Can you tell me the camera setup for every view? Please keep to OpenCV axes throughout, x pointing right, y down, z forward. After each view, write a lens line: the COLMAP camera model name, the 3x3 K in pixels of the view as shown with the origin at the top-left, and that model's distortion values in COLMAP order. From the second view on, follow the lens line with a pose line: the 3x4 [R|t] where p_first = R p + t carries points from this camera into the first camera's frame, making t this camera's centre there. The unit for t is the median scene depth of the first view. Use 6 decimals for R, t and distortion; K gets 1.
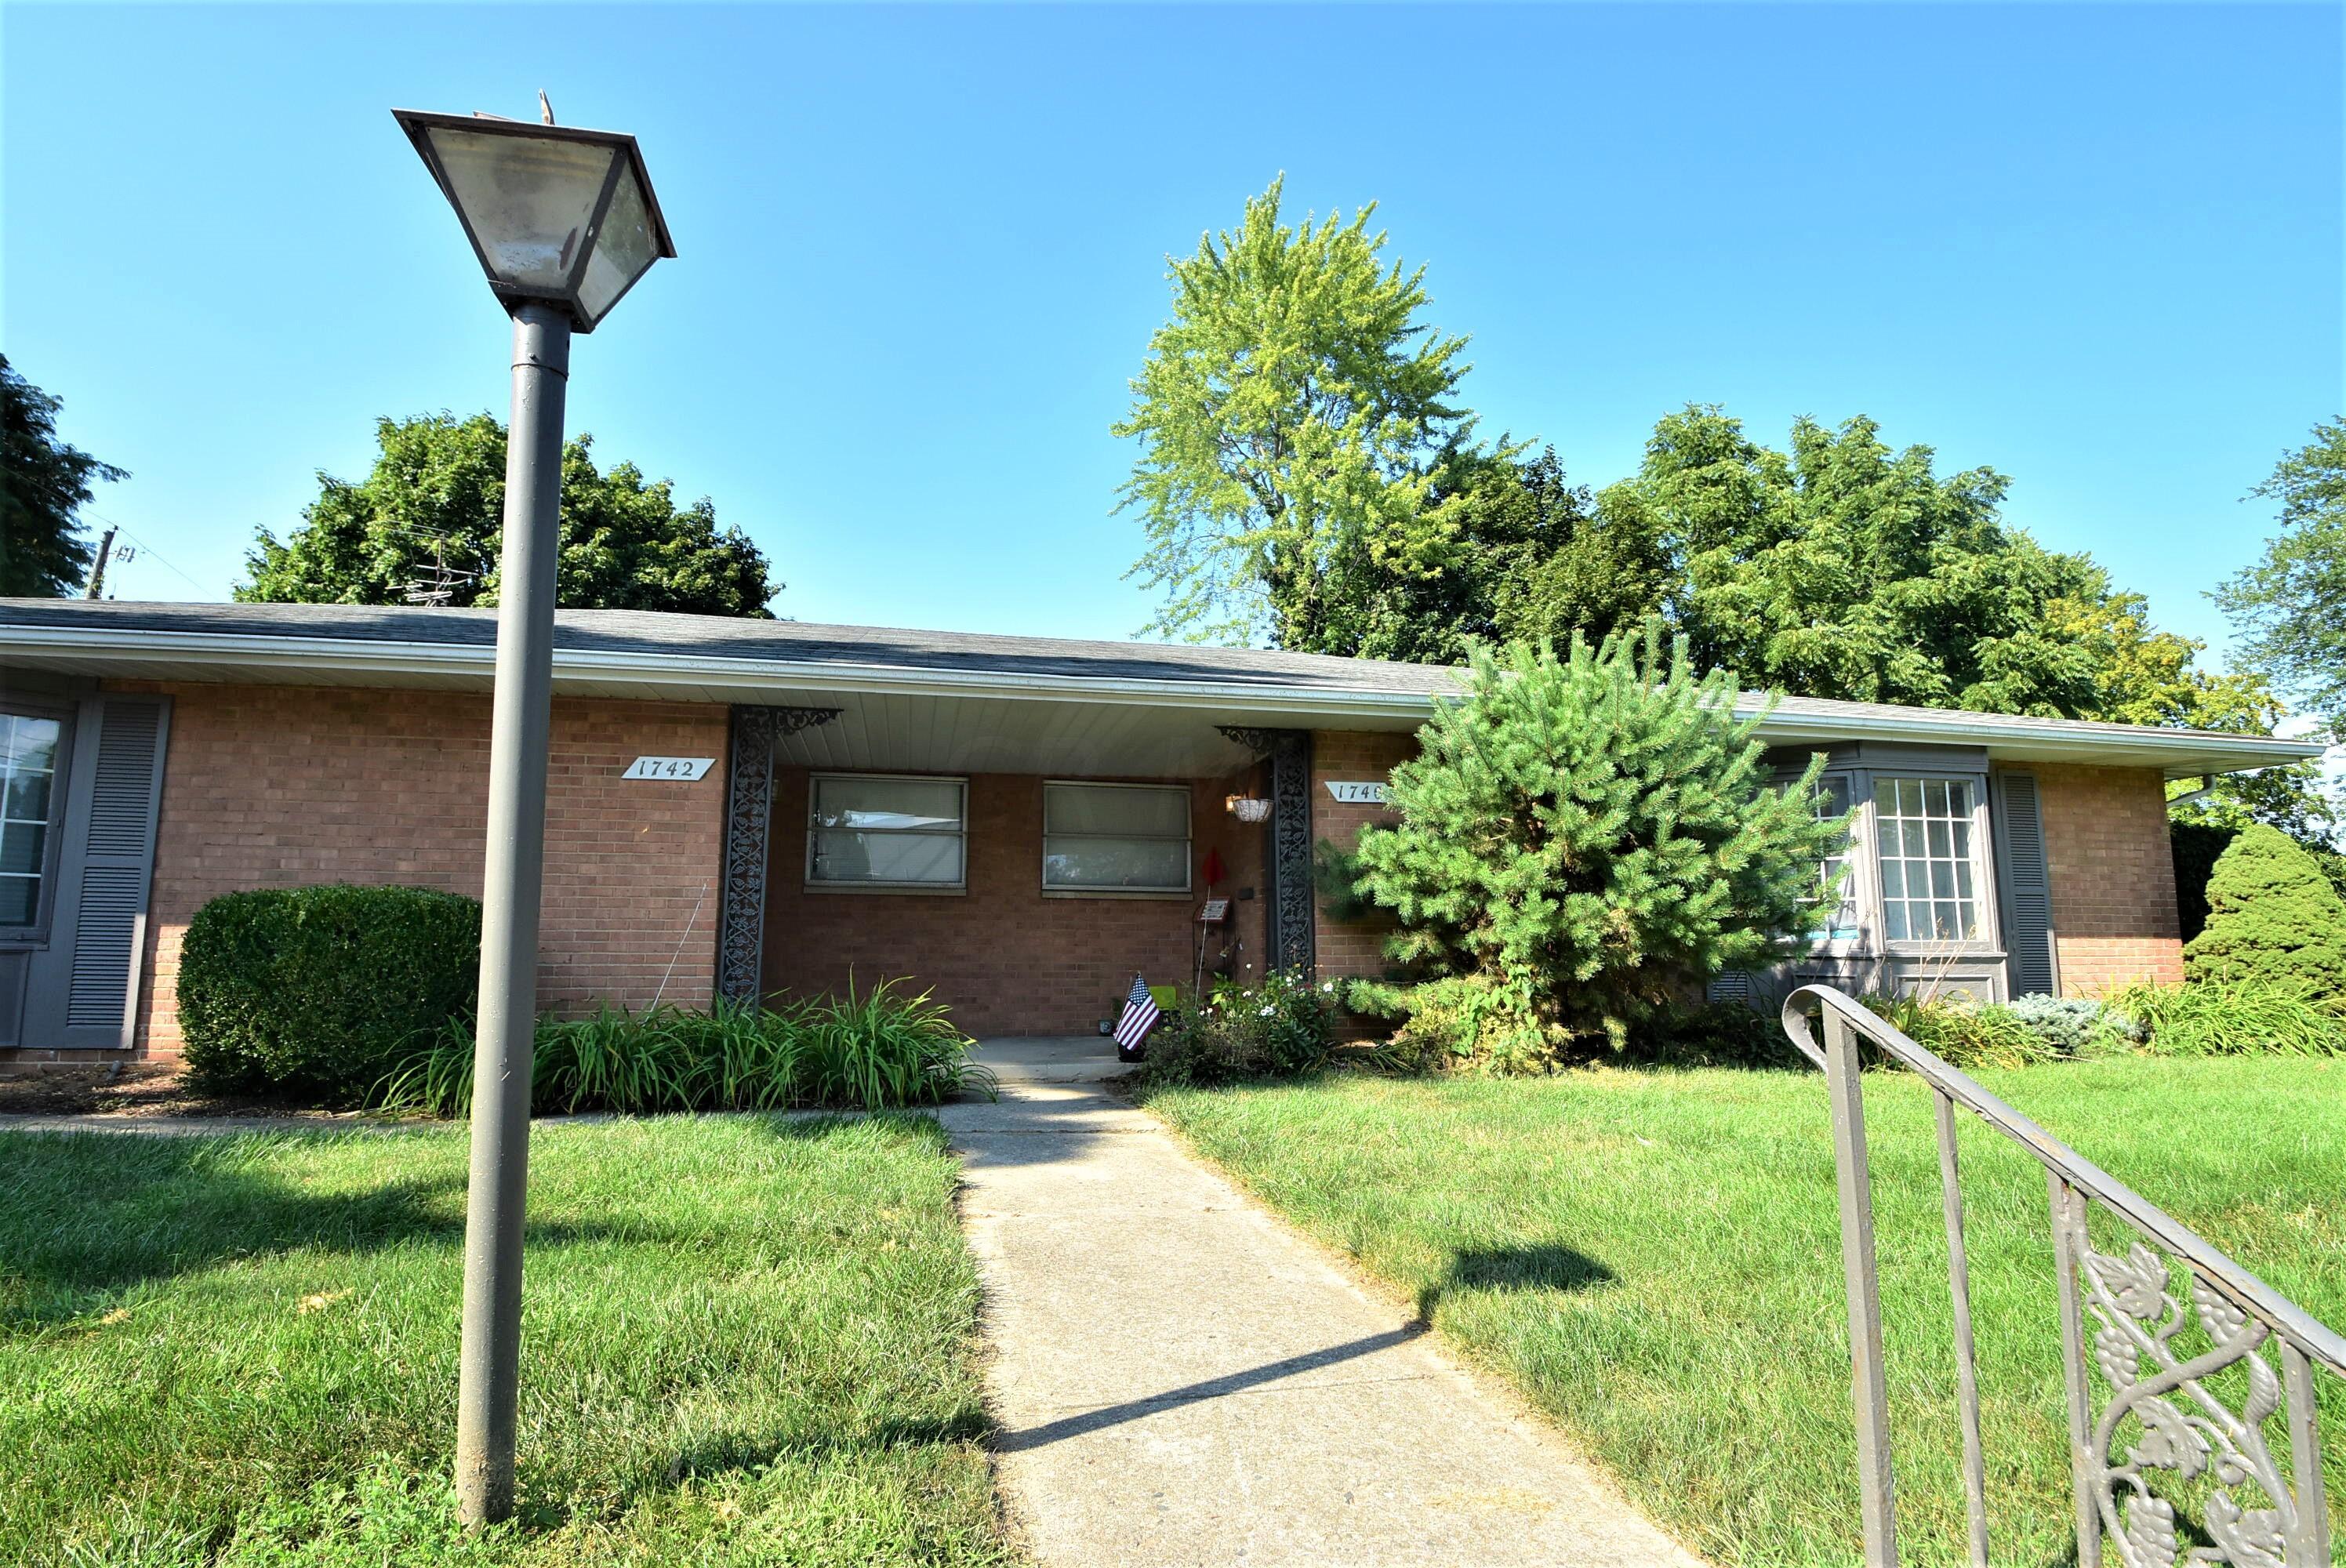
lens RADIAL K [[1114.2, 0, 1168.1], [0, 1114.2, 797.7], [0, 0, 1]] dist [-0.015295, -0.003297]
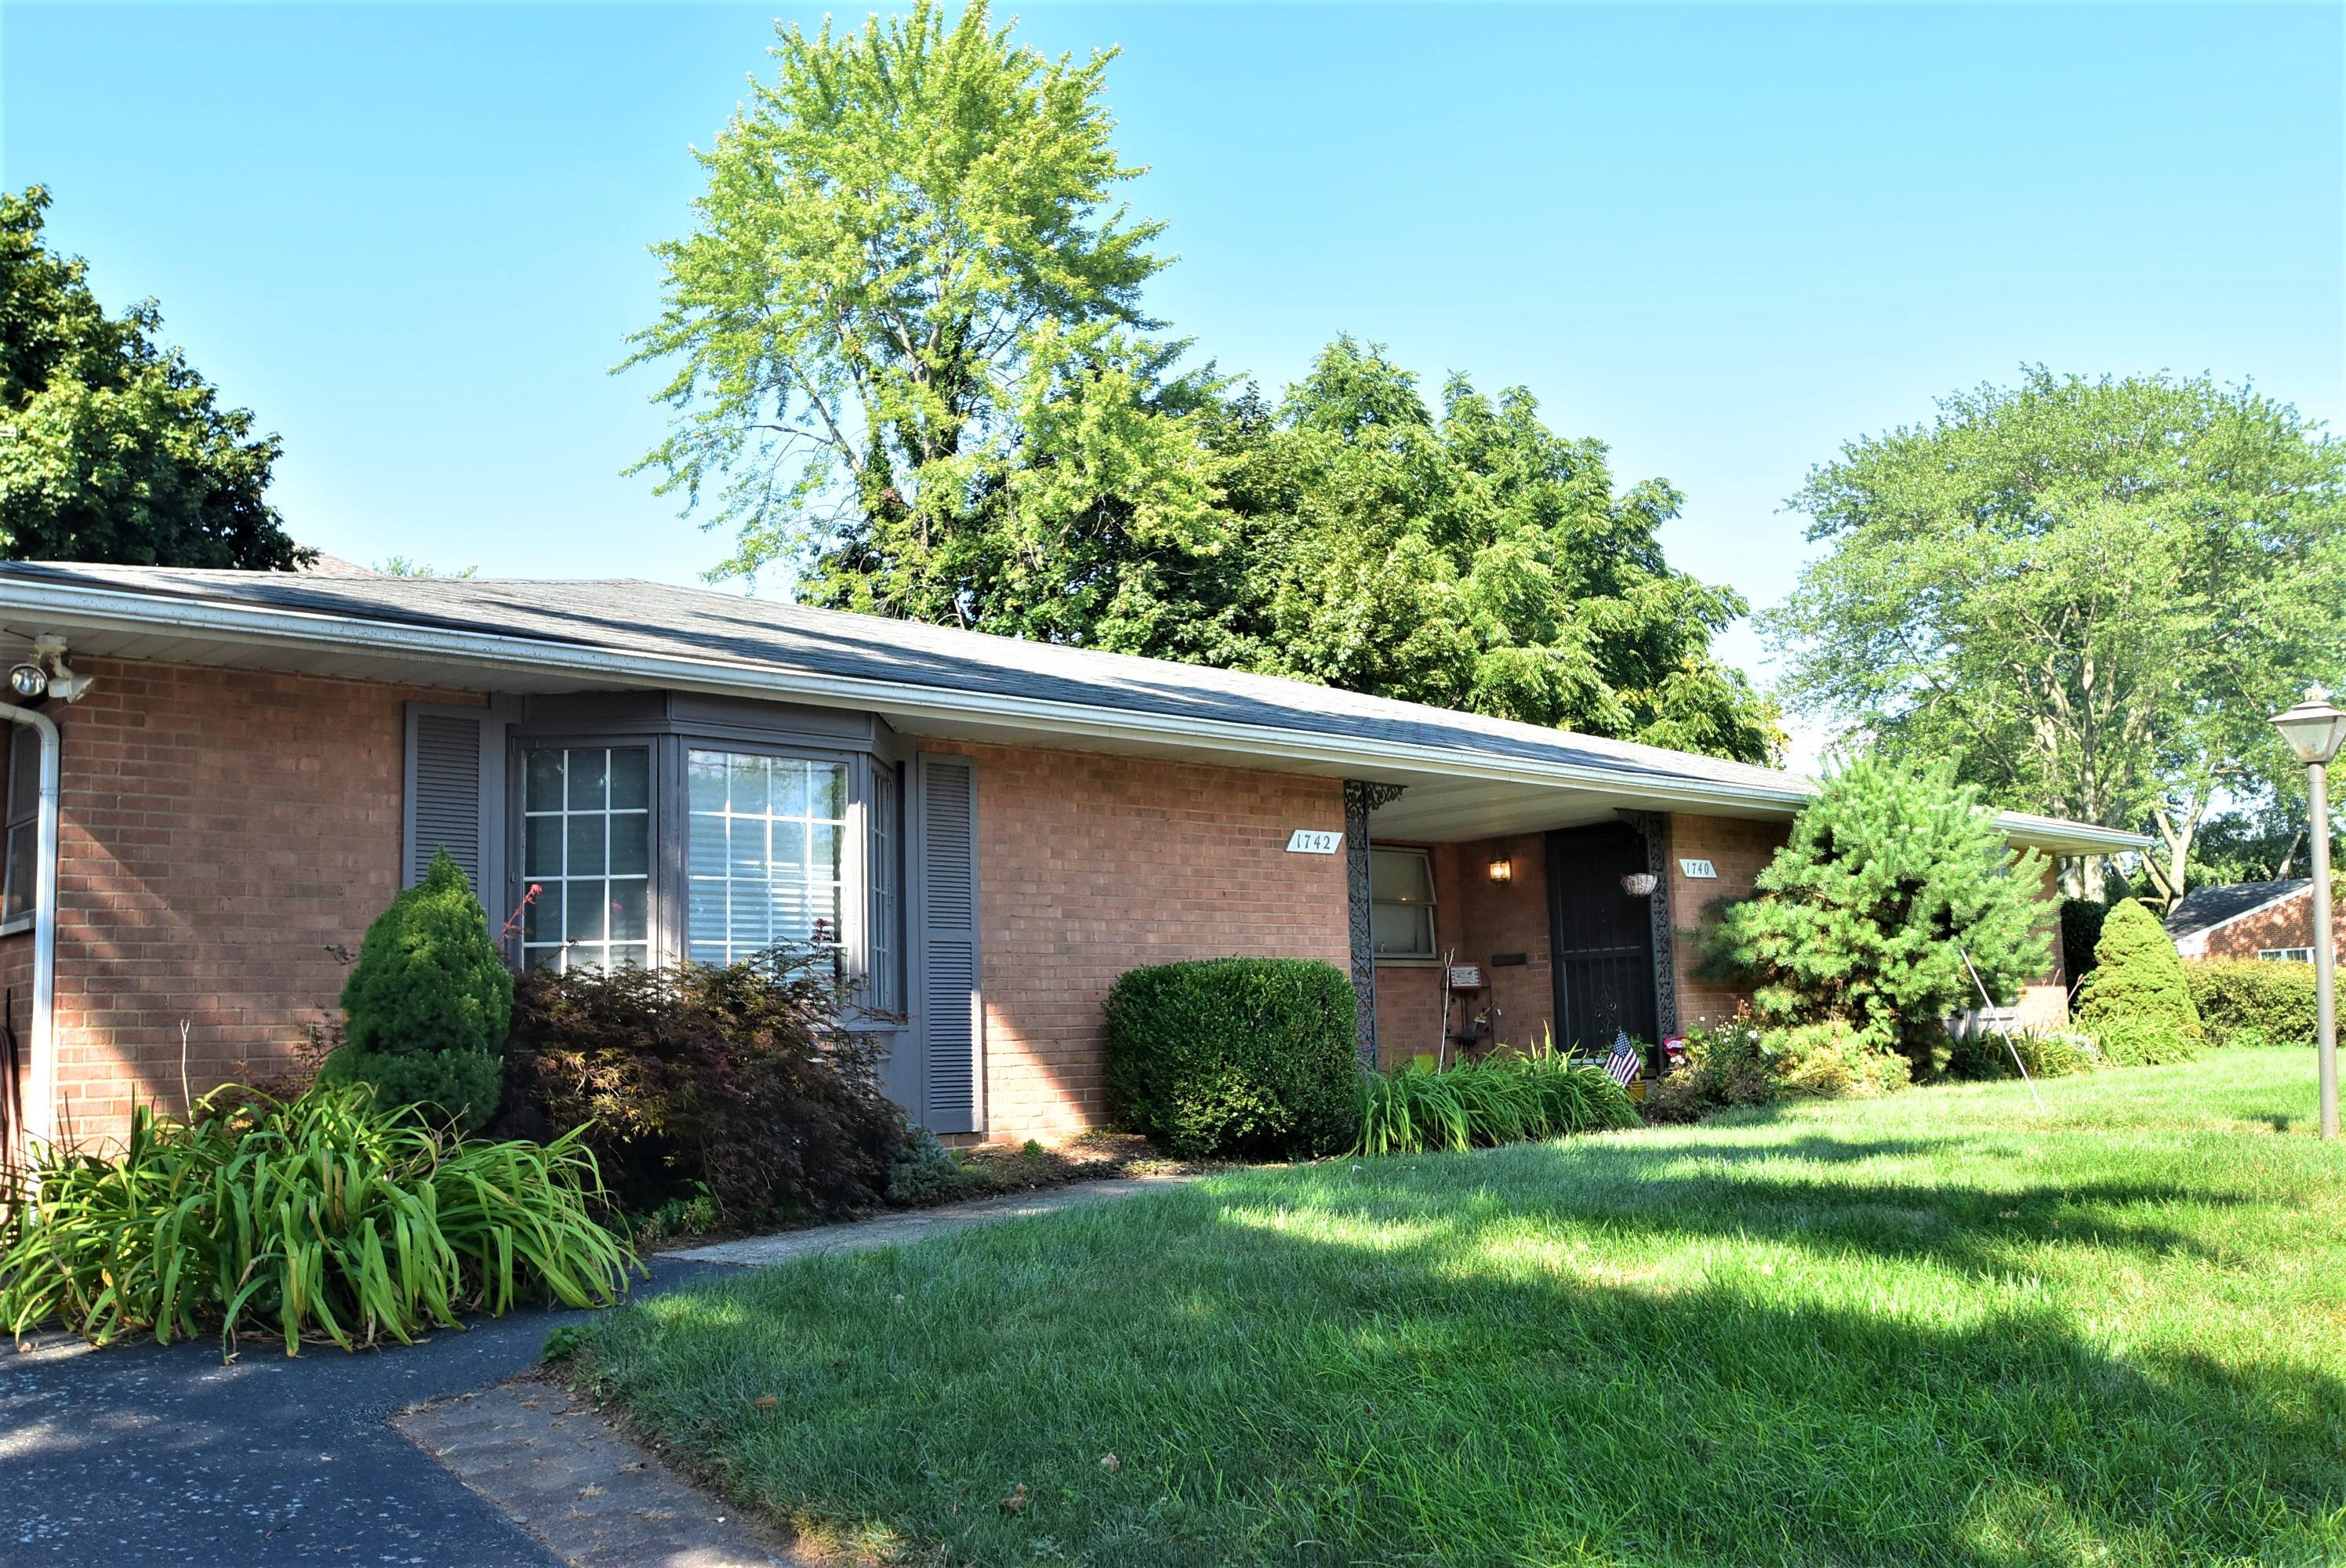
lens RADIAL K [[1916.9, 0, 1173.5], [0, 1916.9, 785.9], [0, 0, 1]] dist [-0.061836, -0.009702]
pose [[0.854356, 0.038202, 0.518283, -1.076334], [-0.034820, 0.999261, -0.016257, -0.032414], [-0.518521, -0.004157, 0.855055, -0.325973]]
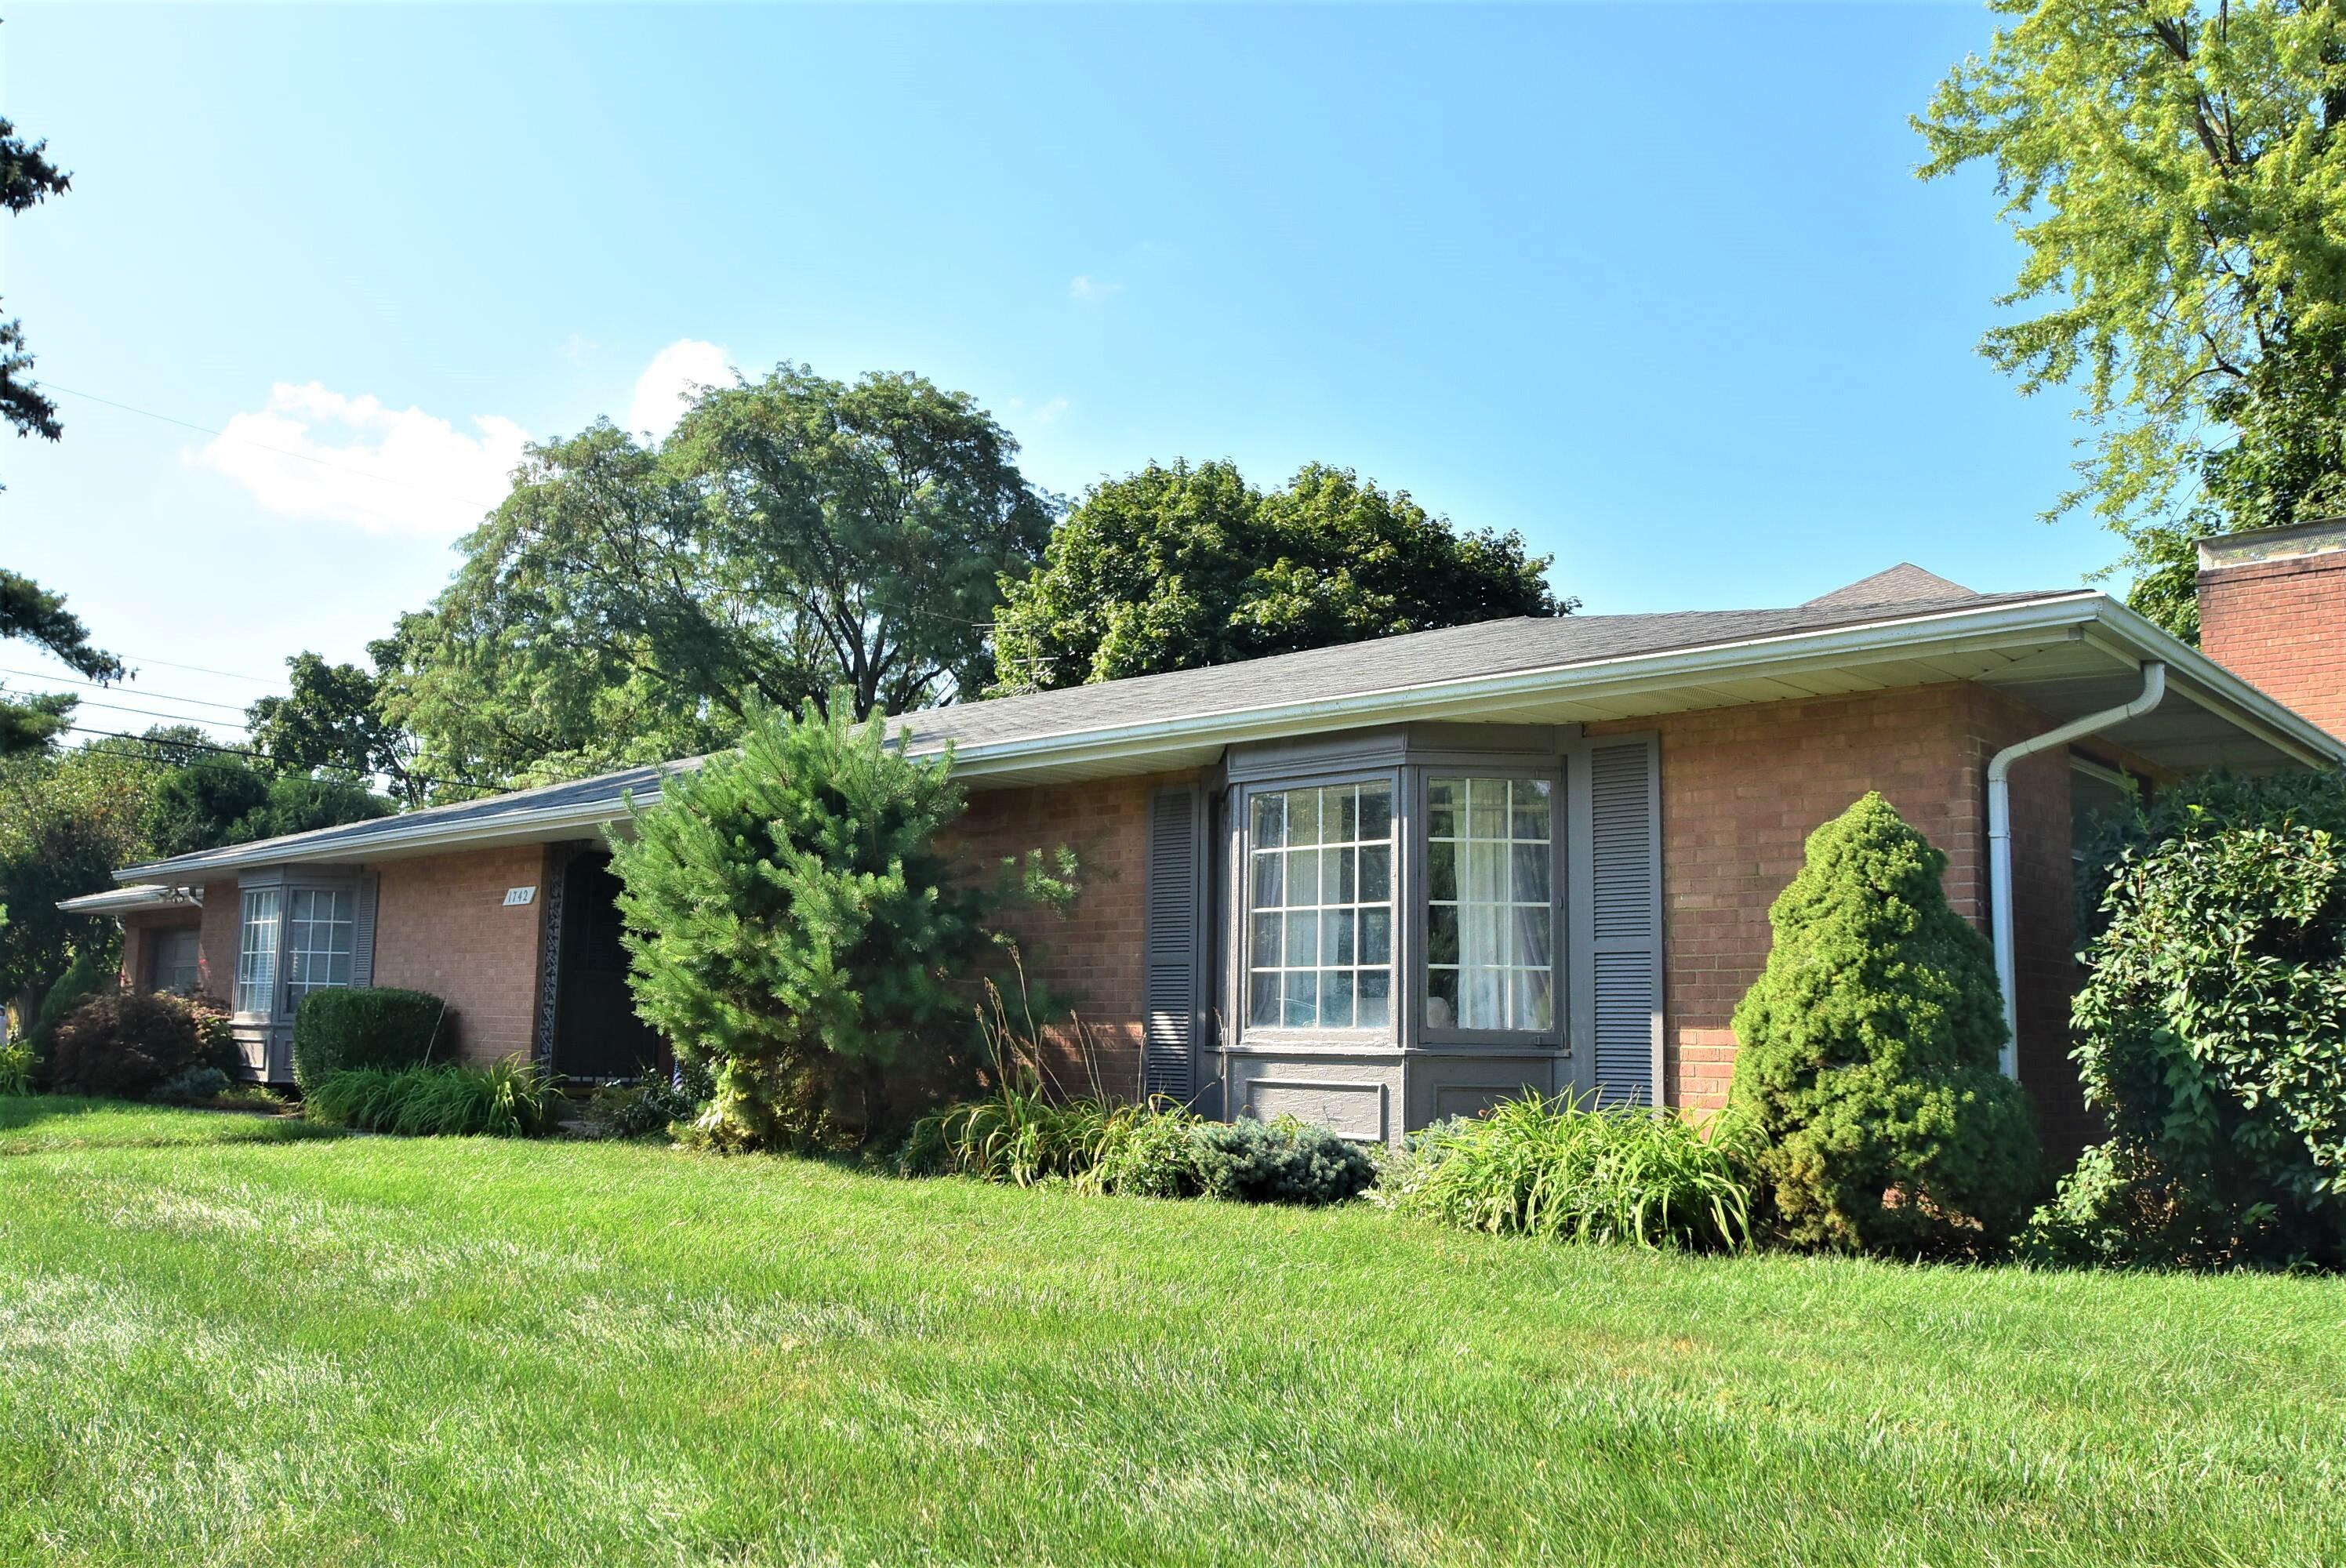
lens RADIAL K [[1878.9, 0, 1174.5], [0, 1878.9, 783.7], [0, 0, 1]] dist [-0.018248, -0.001959]
pose [[0.566844, -0.103988, -0.817235, 1.389995], [0.088410, 0.993951, -0.065152, 0.041994], [0.819067, -0.035321, 0.572609, 0.247526]]
